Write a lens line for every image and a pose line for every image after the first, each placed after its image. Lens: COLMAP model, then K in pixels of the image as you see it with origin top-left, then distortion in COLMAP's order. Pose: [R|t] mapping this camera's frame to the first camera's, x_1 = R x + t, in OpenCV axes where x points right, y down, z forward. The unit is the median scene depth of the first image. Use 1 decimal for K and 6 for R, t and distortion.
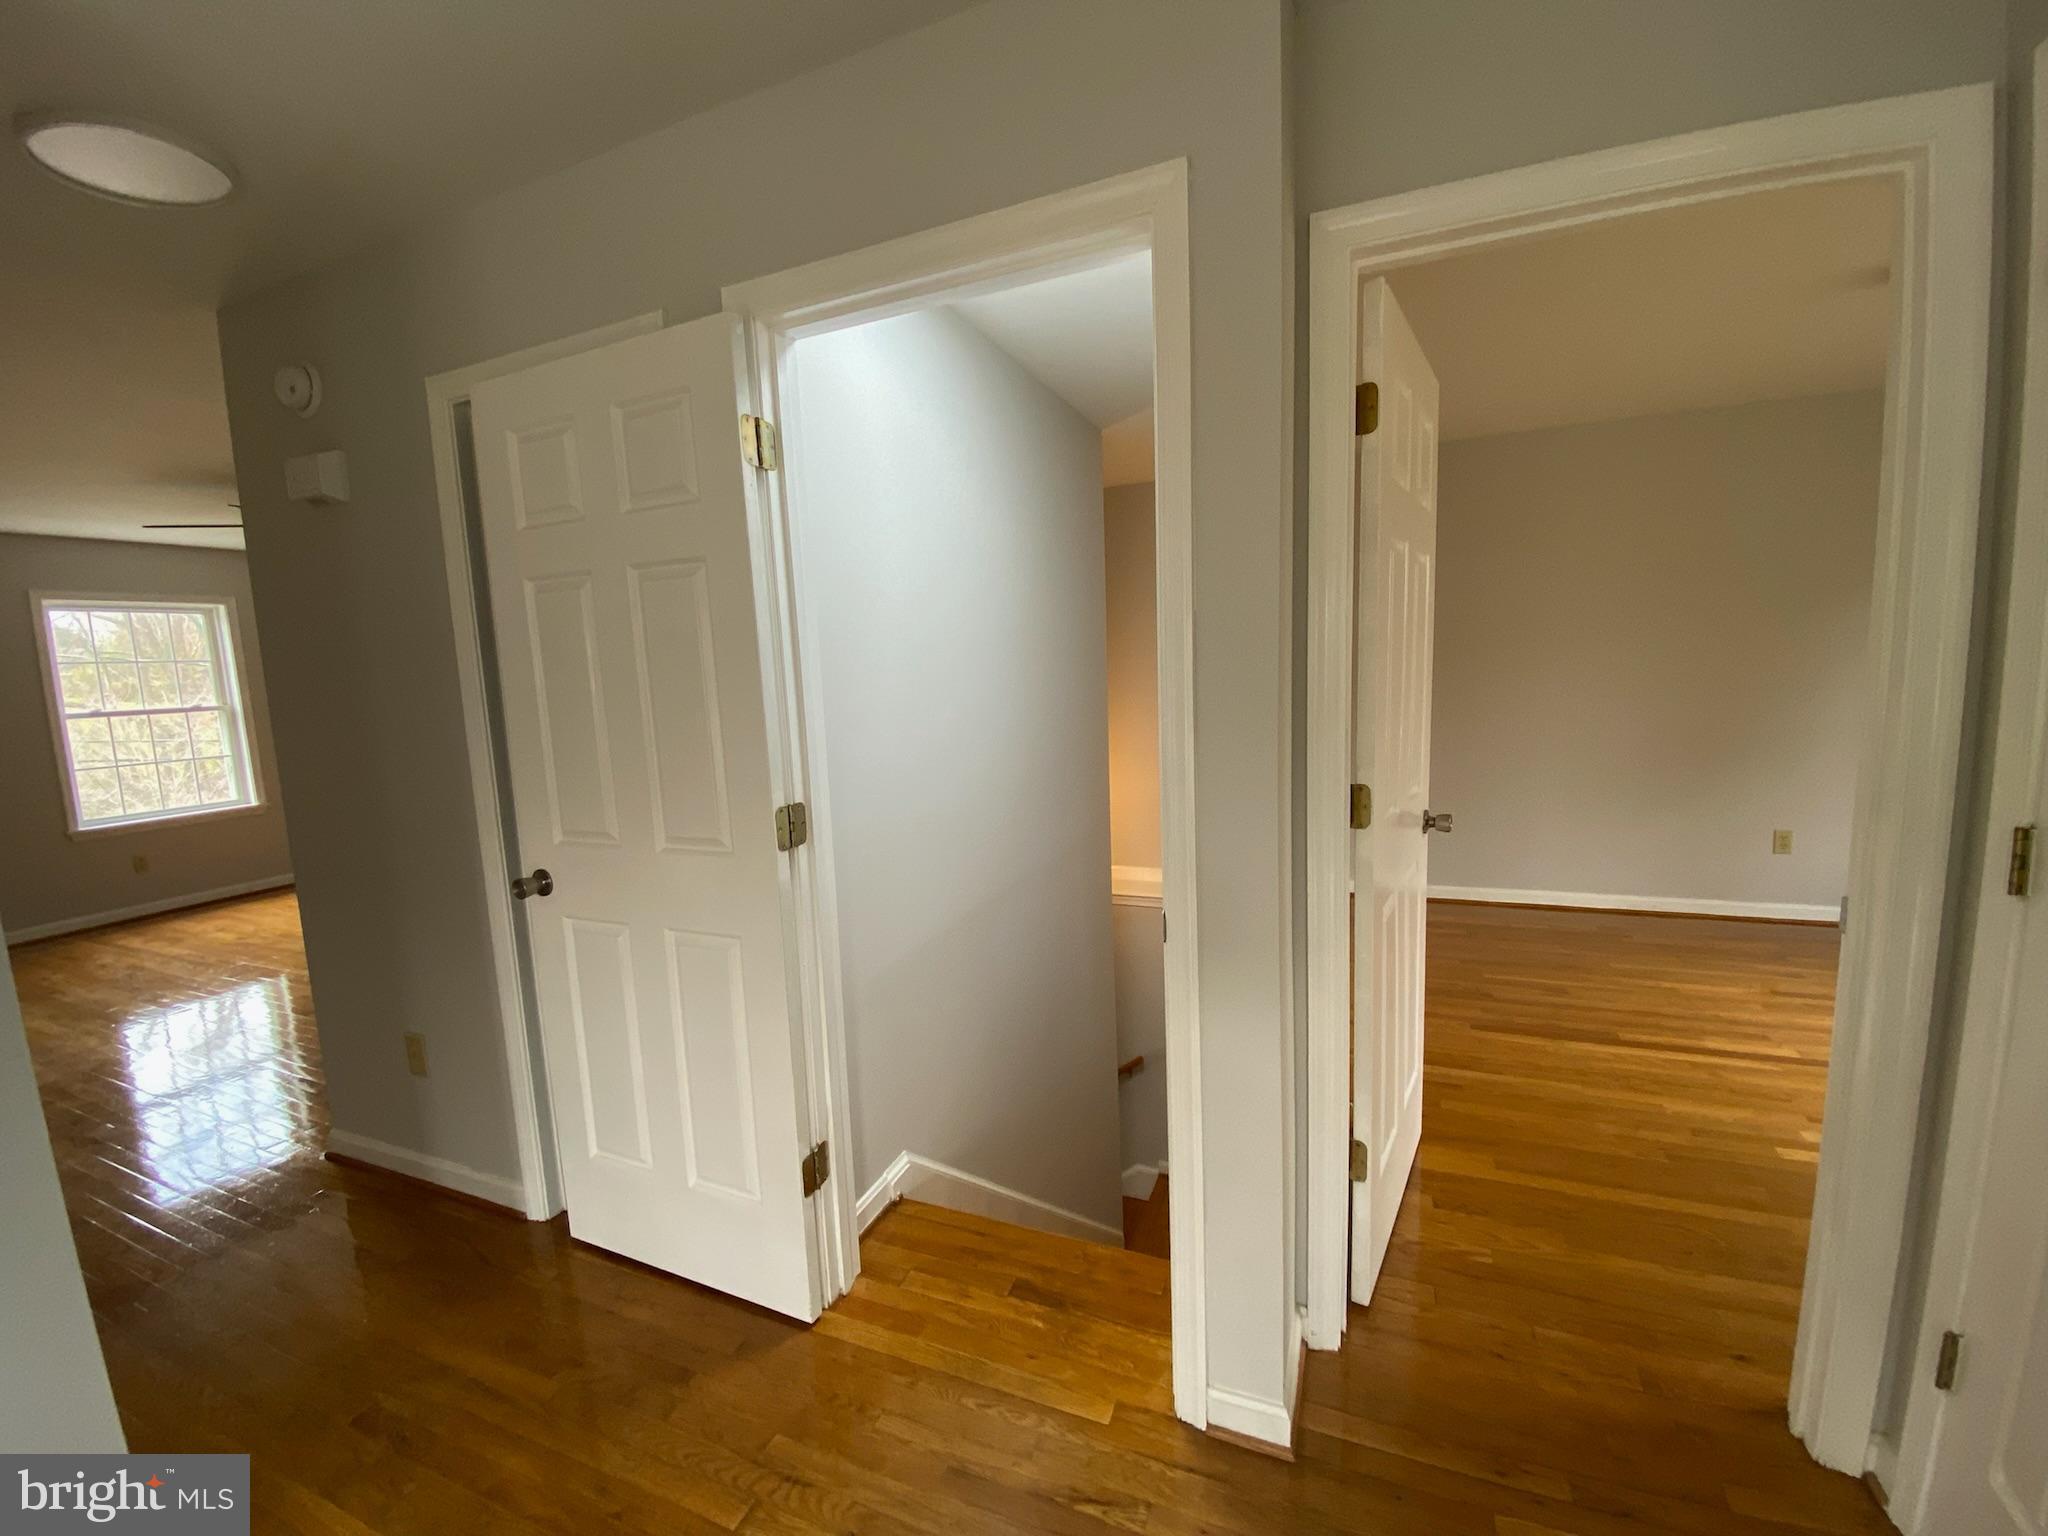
lens RADIAL K [[855.7, 0, 1061.6], [0, 855.7, 778.6], [0, 0, 1]] dist [0.002194, -0.015715]
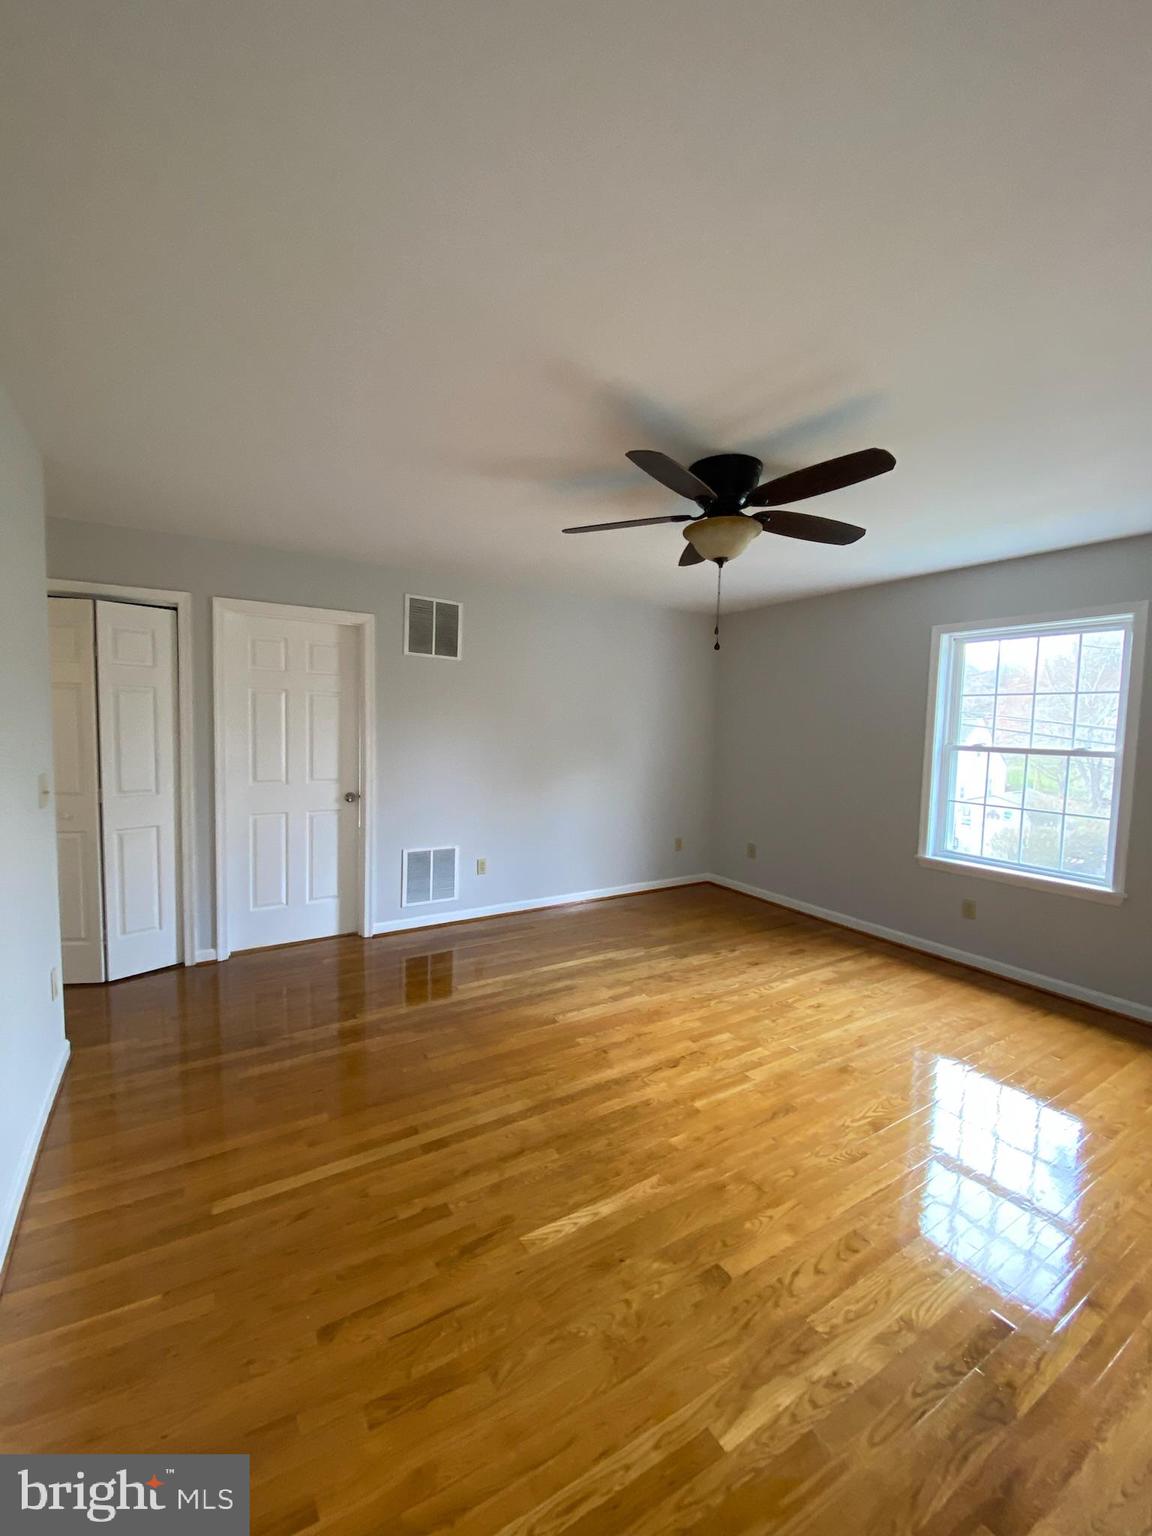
lens RADIAL K [[639.3, 0, 557.6], [0, 639.3, 763.5], [0, 0, 1]] dist [0.033827, -0.024342]
pose [[-0.601731, 0.084149, -0.794254, -0.285867], [-0.104912, 0.977491, 0.183045, -0.155026], [0.791779, 0.193470, -0.579358, 1.116984]]
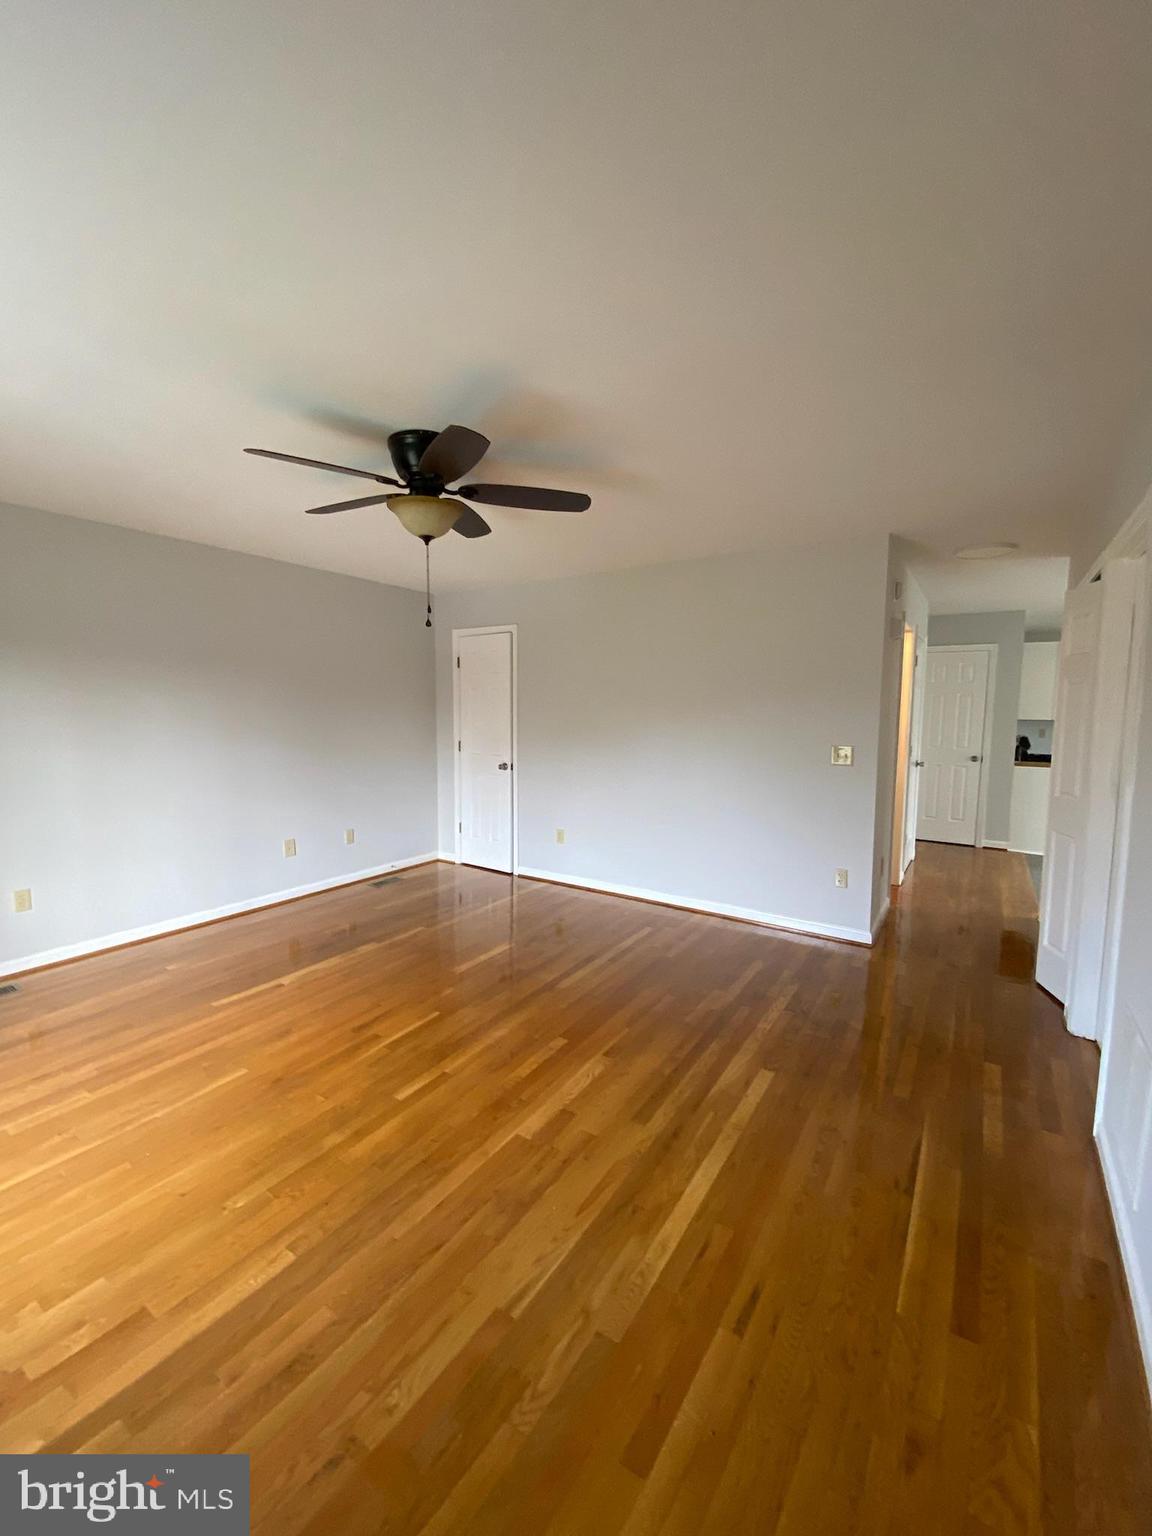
lens RADIAL K [[615.7, 0, 565.0], [0, 615.7, 772.7], [0, 0, 1]] dist [-0.017455, -0.007772]
pose [[0.195466, -0.064375, 0.978595, -1.267021], [0.119357, 0.991987, 0.041416, -0.052130], [-0.973420, 0.108707, 0.201583, 0.700557]]
